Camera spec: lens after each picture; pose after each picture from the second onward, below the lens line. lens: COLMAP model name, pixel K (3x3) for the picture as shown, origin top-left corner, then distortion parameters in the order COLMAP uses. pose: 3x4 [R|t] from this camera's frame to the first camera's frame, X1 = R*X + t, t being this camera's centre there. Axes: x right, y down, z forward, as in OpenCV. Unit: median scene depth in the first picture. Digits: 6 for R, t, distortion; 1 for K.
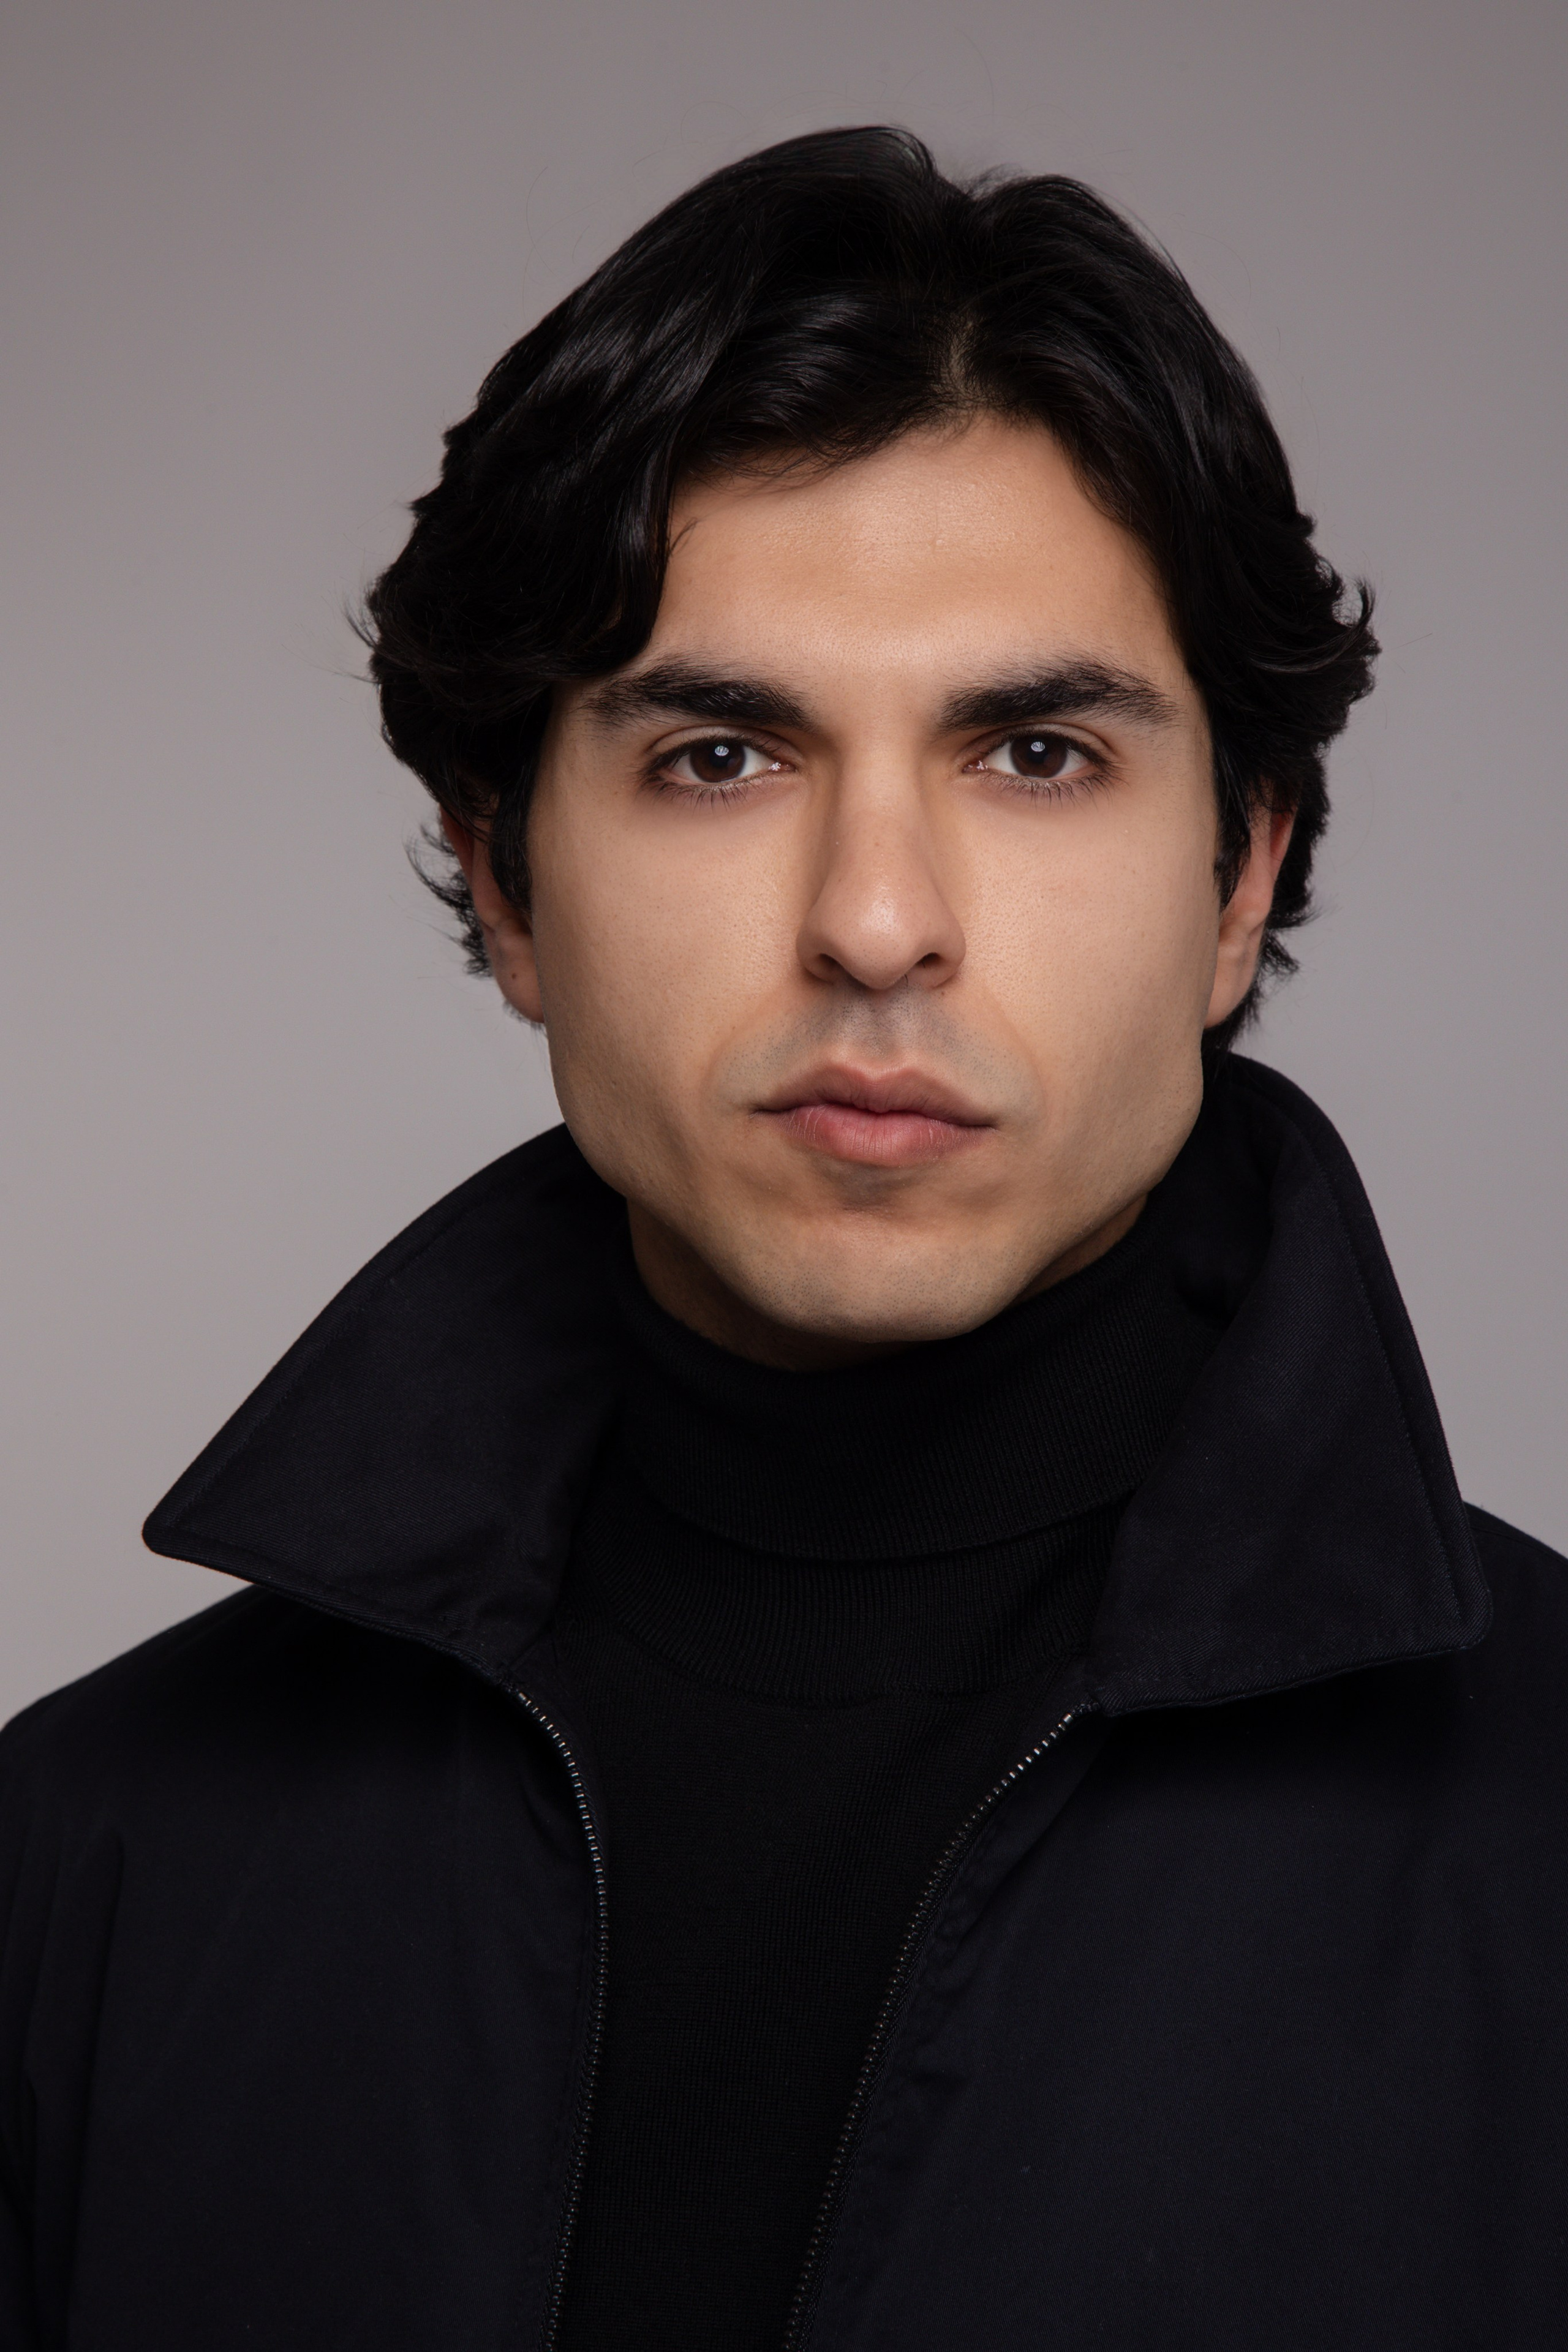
lens RADIAL K [[6460.2, 0, 828.3], [0, 6460.2, 1242.0], [0, 0, 1]] dist [0.206551, 0.000000]
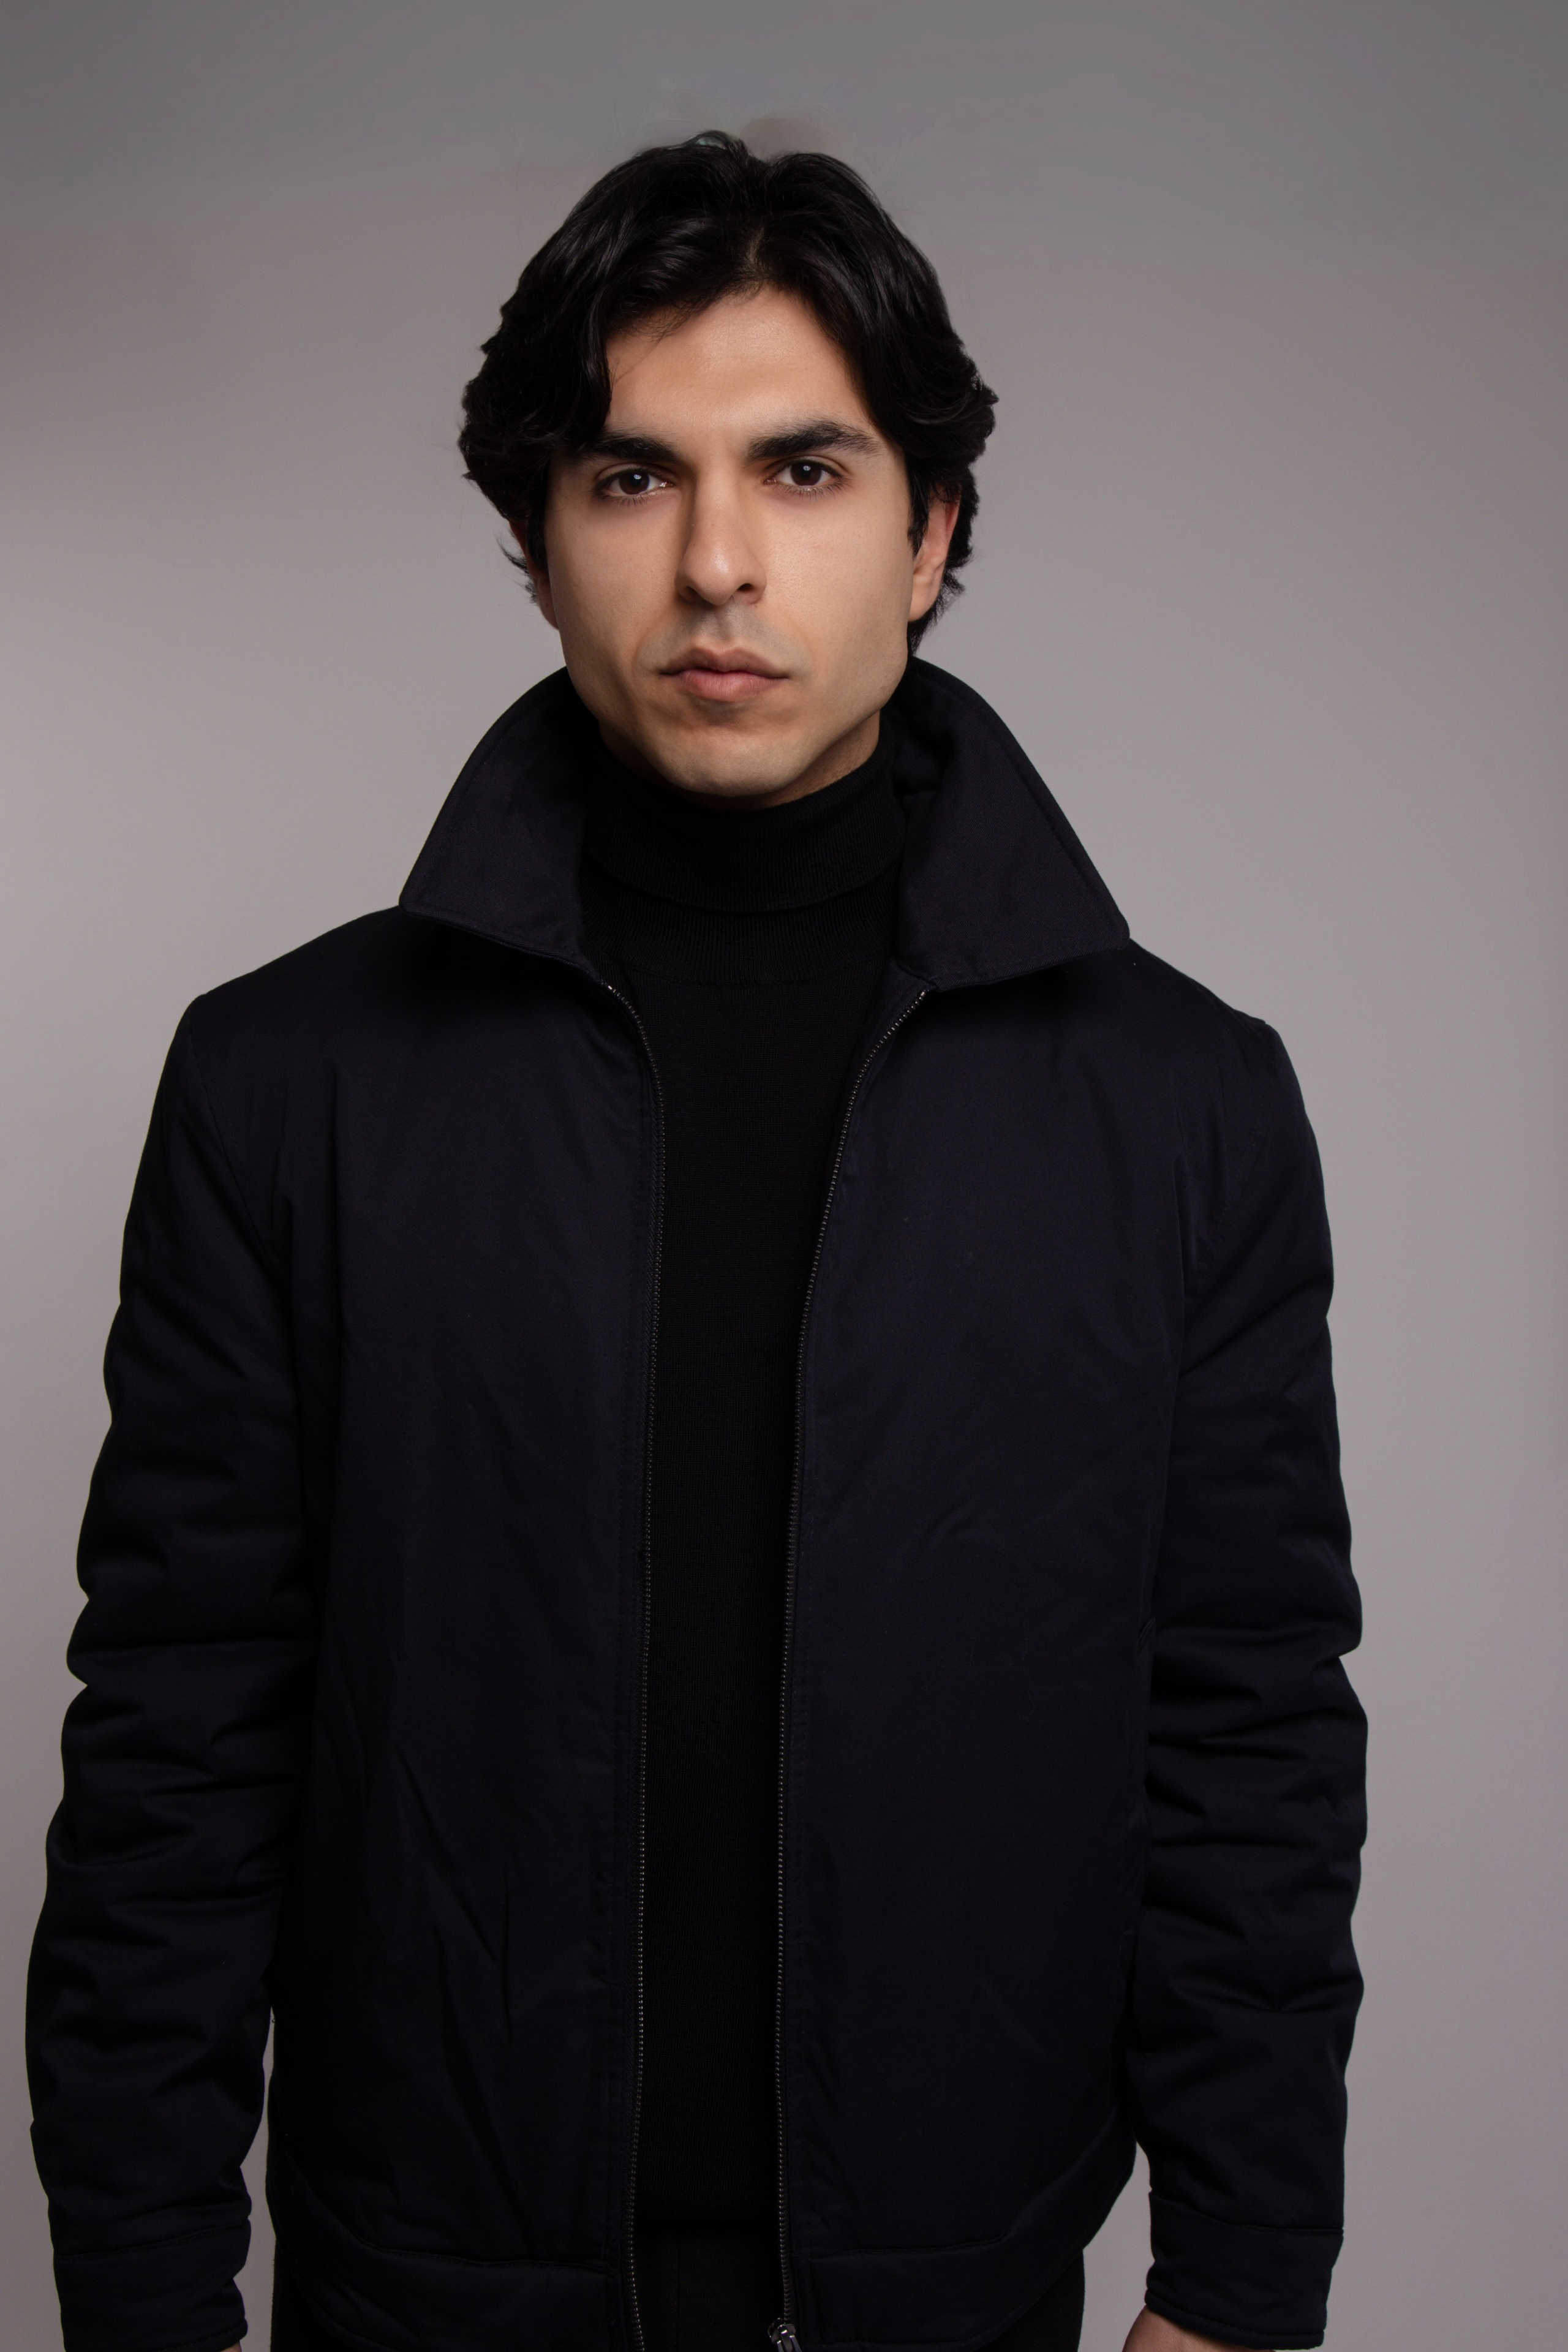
lens RADIAL K [[2984.0, 0, 819.2], [0, 2984.0, 1188.5], [0, 0, 1]] dist [0.063007, 0.000000]
pose [[0.998709, -0.027090, -0.042960, 0.067863], [0.033071, 0.988840, 0.145267, 0.003011], [0.038546, -0.146500, 0.988459, 0.119806]]
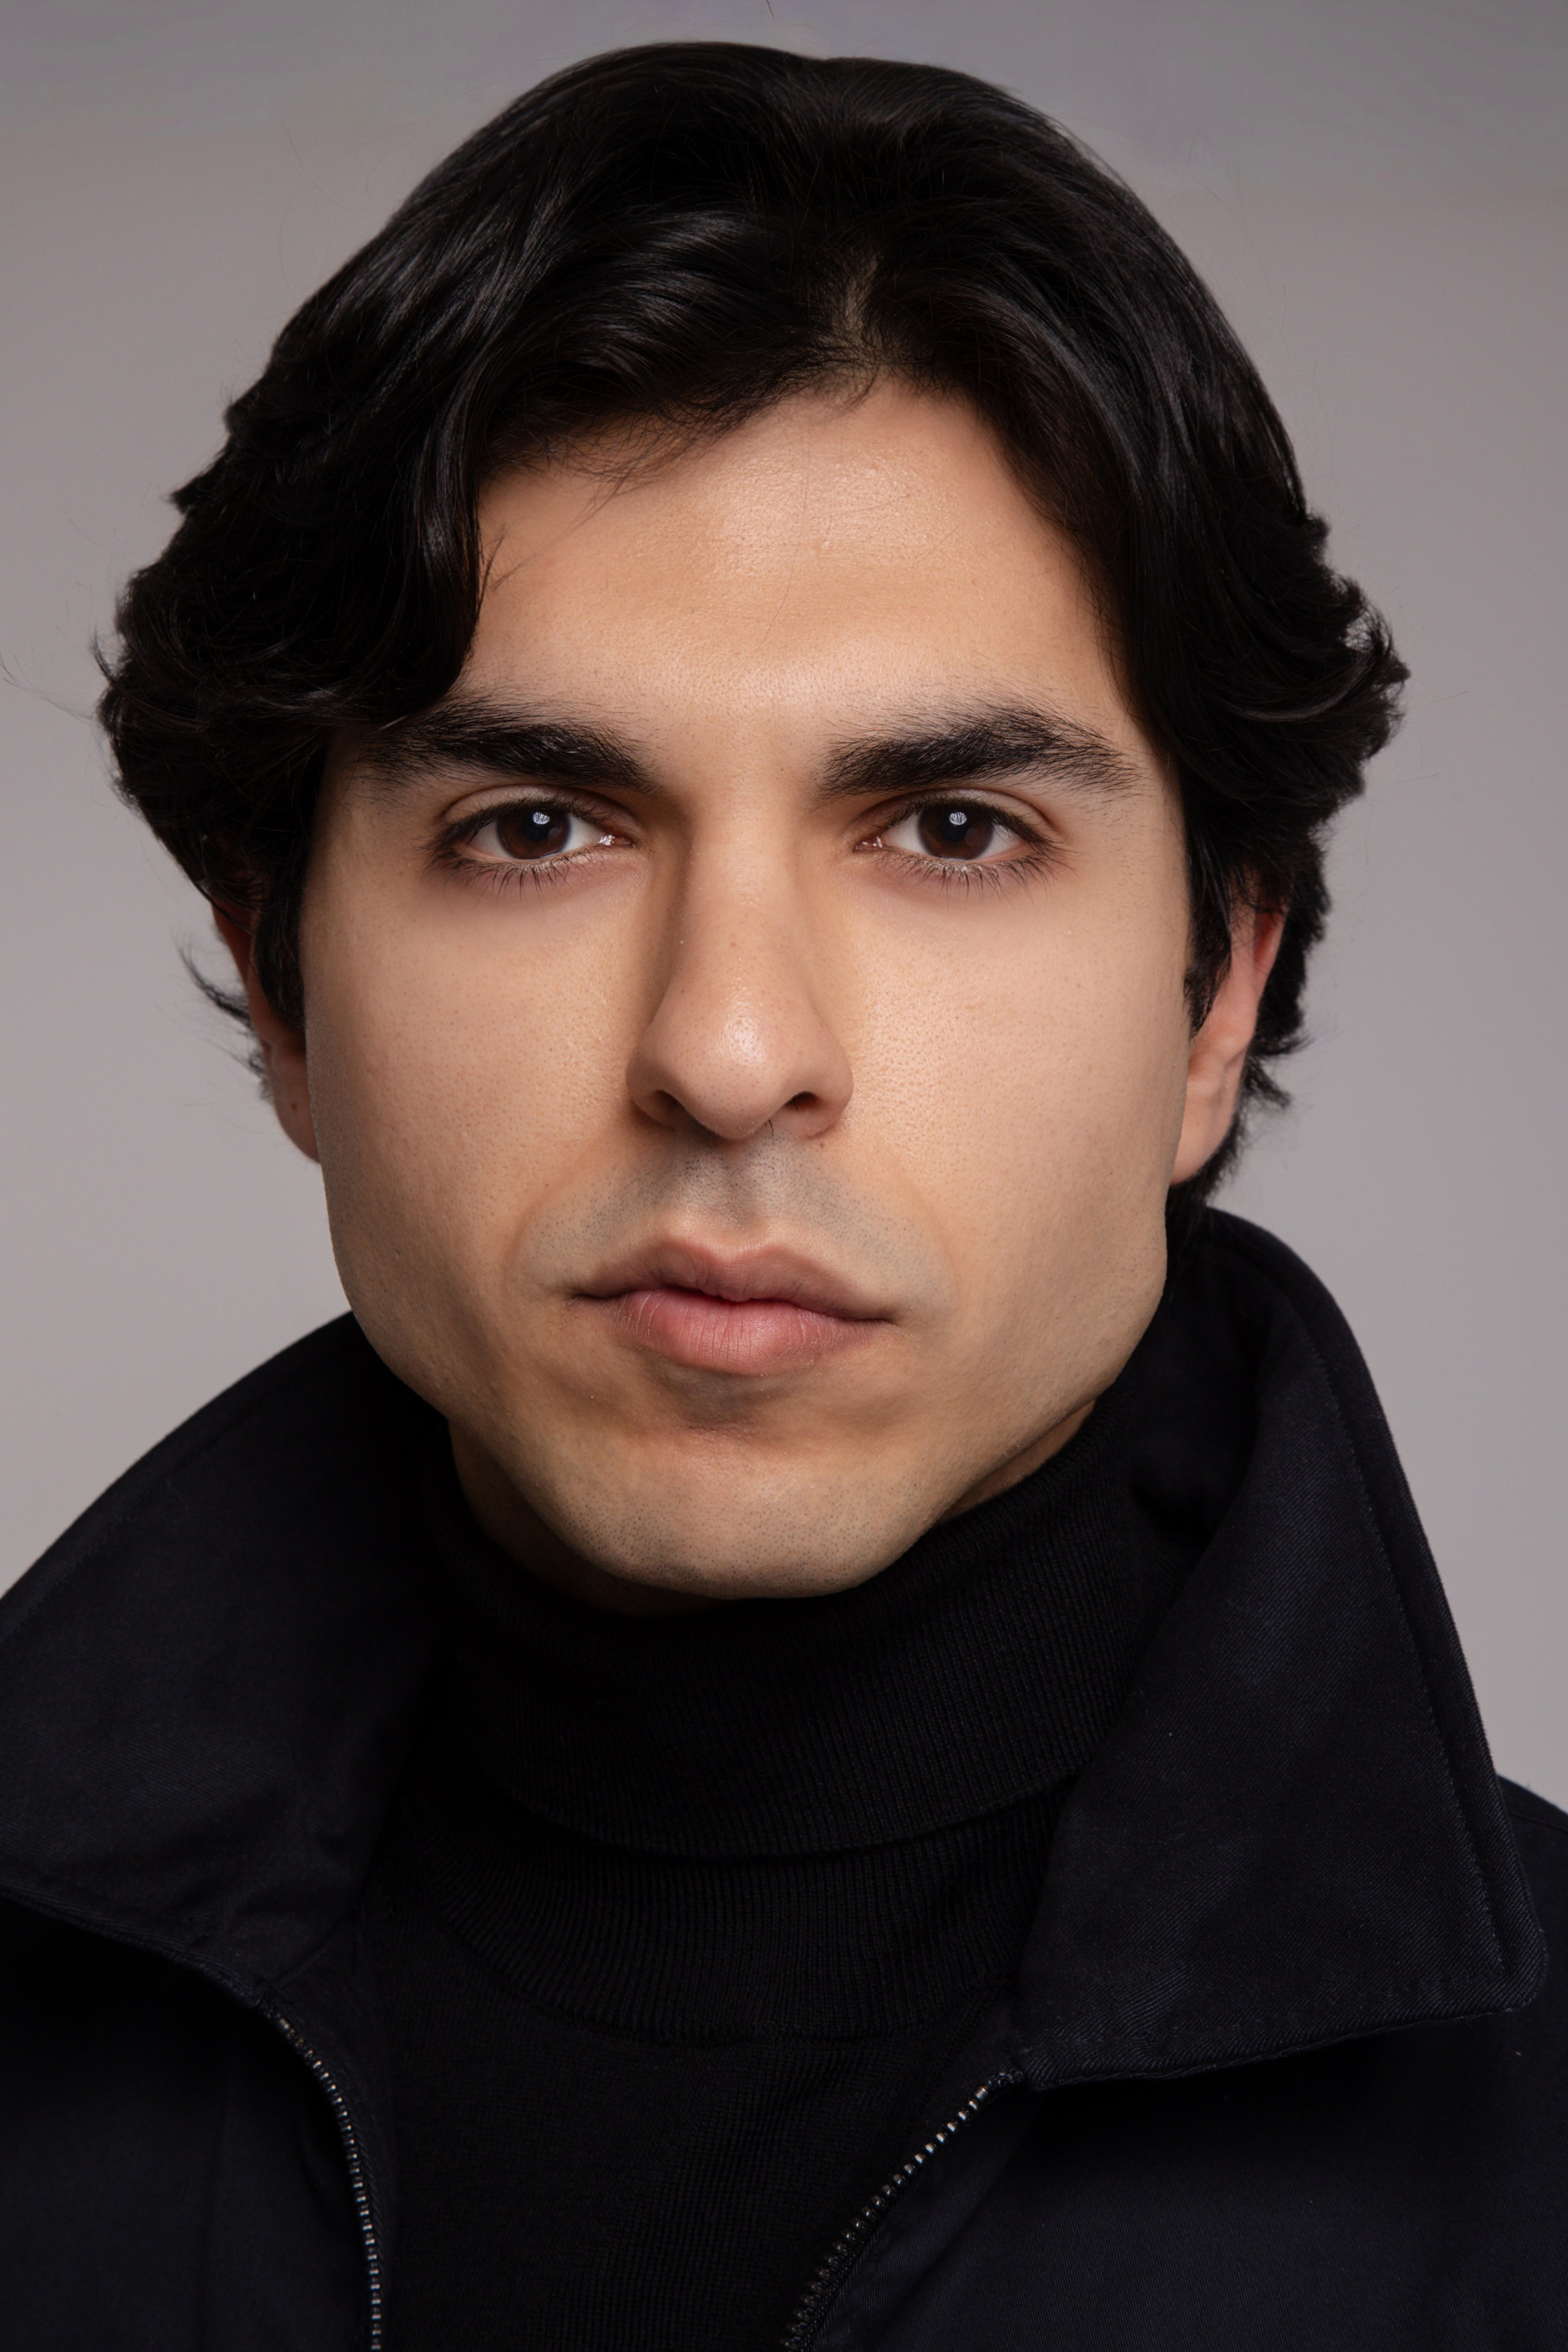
lens RADIAL K [[5084.8, 0, 823.1], [0, 5084.8, 1112.6], [0, 0, 1]] dist [0.383774, 0.000000]
pose [[0.999881, 0.013398, -0.007693, 0.022068], [-0.013600, 0.999545, -0.026908, -0.025908], [0.007329, 0.027010, 0.999608, 0.403658]]
